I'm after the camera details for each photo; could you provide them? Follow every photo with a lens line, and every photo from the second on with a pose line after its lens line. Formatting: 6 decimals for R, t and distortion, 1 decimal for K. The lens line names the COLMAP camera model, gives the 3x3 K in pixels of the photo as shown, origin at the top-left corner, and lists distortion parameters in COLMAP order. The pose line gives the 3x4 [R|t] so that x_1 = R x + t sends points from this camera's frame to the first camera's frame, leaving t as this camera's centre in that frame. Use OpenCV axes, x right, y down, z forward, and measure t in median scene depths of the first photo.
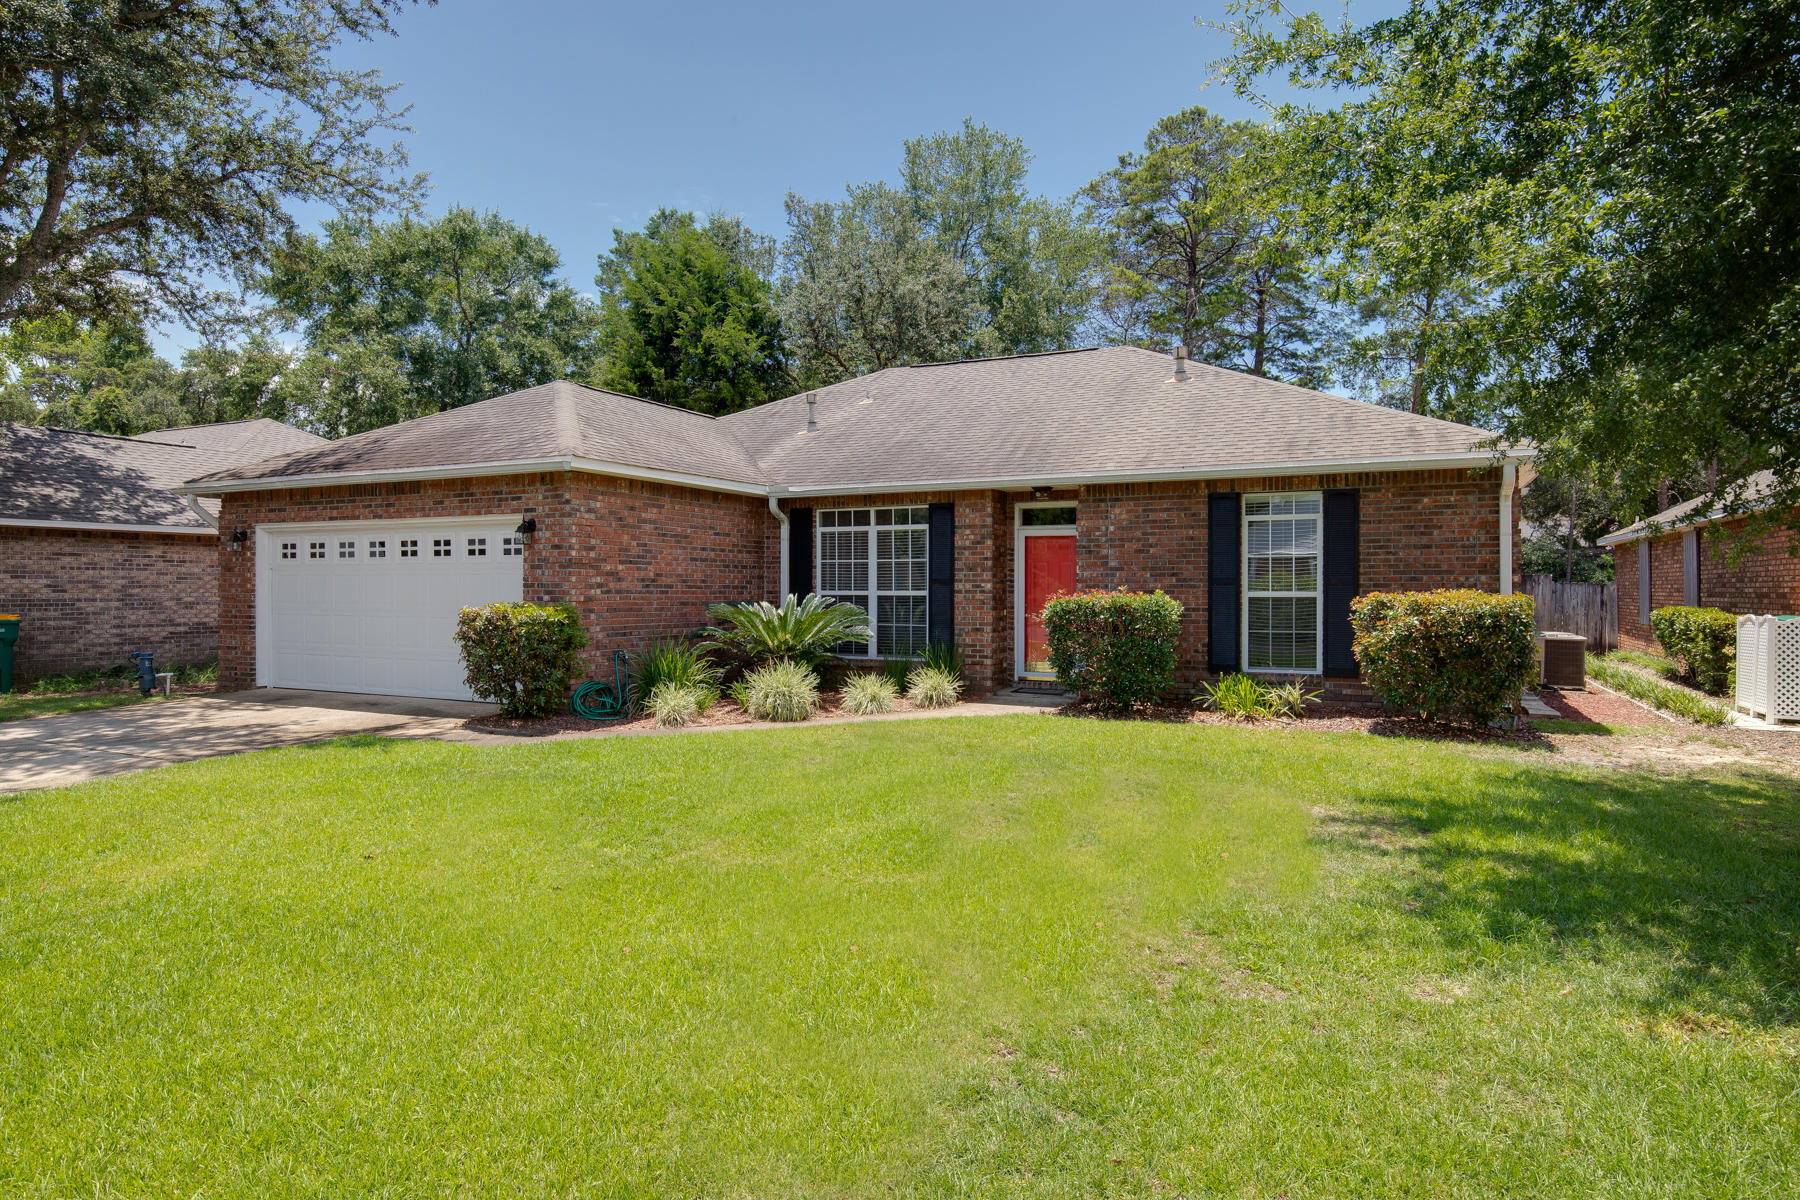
lens RADIAL K [[996.5, 0, 900.9], [0, 996.5, 587.6], [0, 0, 1]] dist [-0.008266, -0.000264]
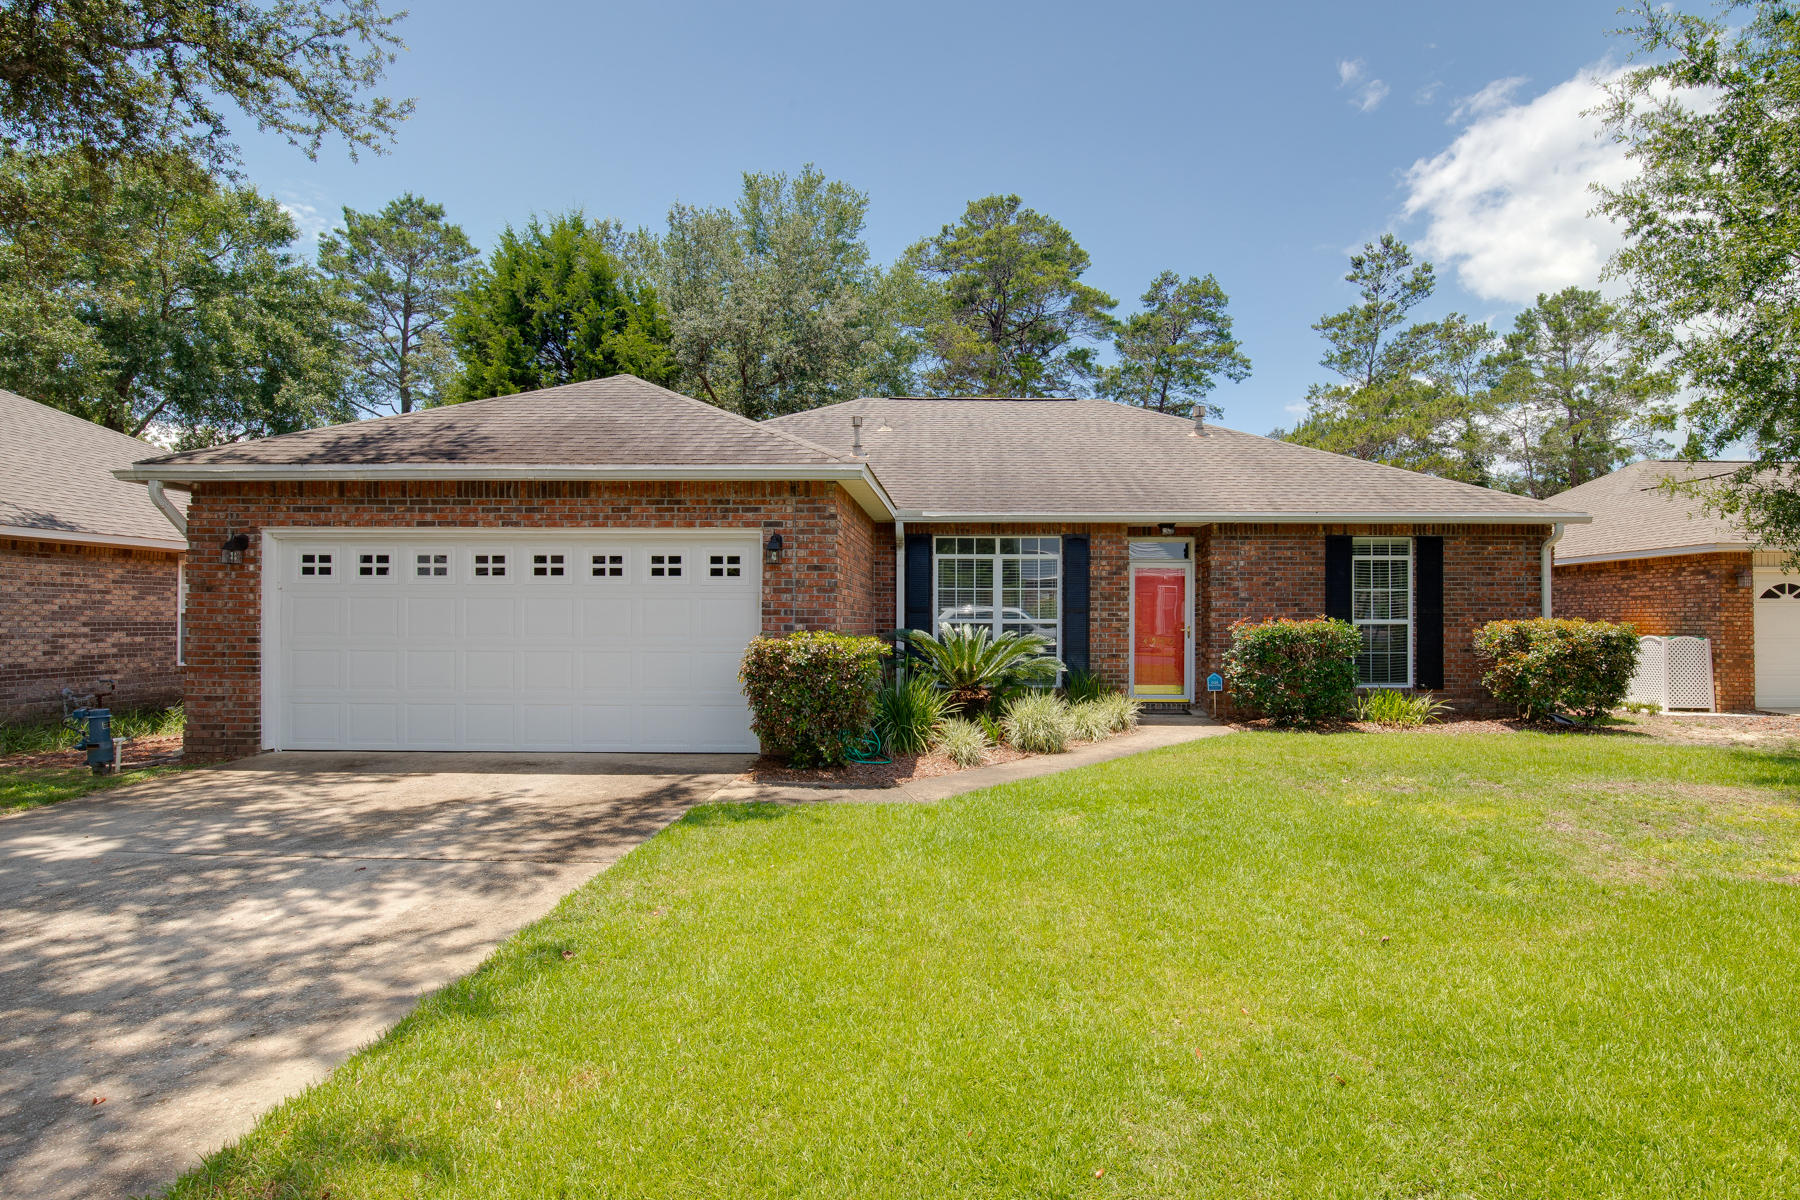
lens RADIAL K [[920.9, 0, 900.1], [0, 920.9, 613.6], [0, 0, 1]] dist [-0.024249, -0.000005]
pose [[0.908681, 0.002871, 0.417482, -0.542577], [-0.001369, 0.999991, -0.003897, 0.001630], [-0.417490, 0.002969, 0.908677, 0.214340]]
